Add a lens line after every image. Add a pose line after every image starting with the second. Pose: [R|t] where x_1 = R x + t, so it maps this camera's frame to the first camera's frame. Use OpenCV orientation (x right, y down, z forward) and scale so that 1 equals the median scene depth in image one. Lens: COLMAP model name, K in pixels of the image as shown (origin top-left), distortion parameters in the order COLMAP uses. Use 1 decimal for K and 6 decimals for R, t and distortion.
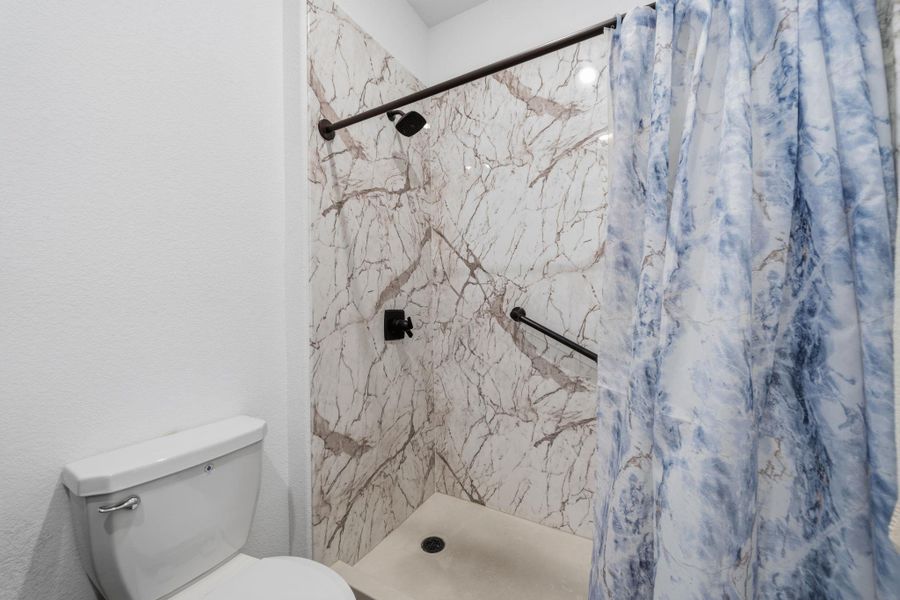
lens RADIAL K [[364.6, 0, 453.4], [0, 364.6, 305.7], [0, 0, 1]] dist [0.003888, -0.000016]
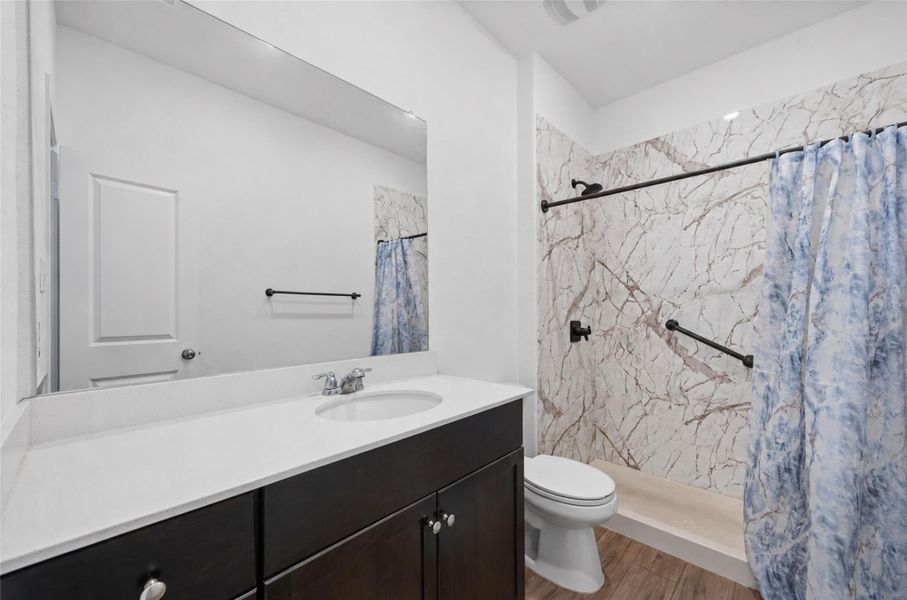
lens RADIAL K [[355.5, 0, 453.8], [0, 355.5, 307.0], [0, 0, 1]] dist [-0.000189, 0.001385]
pose [[0.974410, -0.002623, -0.224765, -0.334441], [-0.001344, 0.999846, -0.017492, -0.017866], [0.224776, 0.017346, 0.974256, -0.492848]]
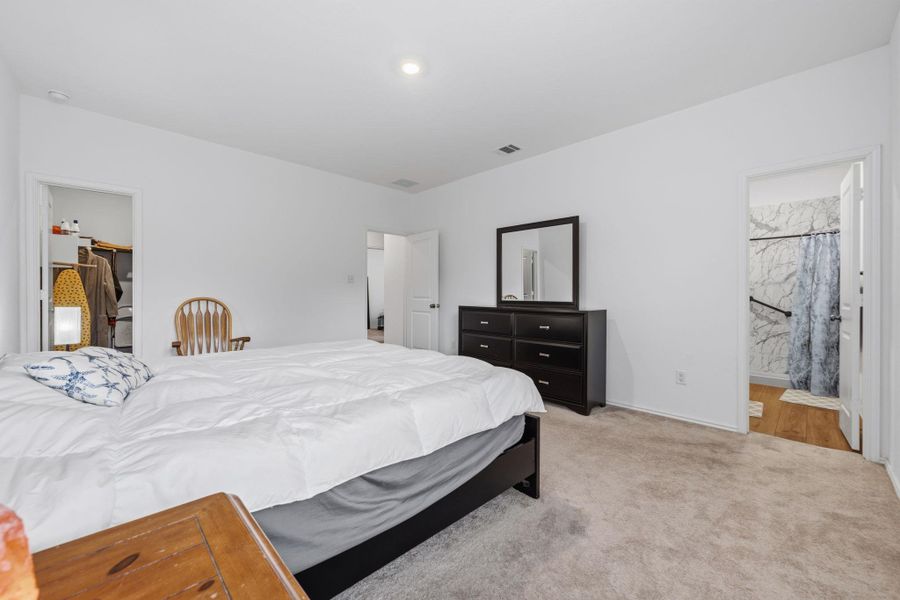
lens RADIAL K [[364.6, 0, 449.5], [0, 364.6, 294.2], [0, 0, 1]] dist [0.003888, -0.000016]
pose [[0.969403, -0.001932, -0.245468, -1.508810], [-0.001926, 0.999878, -0.015478, 0.042975], [0.245468, 0.015477, 0.969281, -2.536977]]
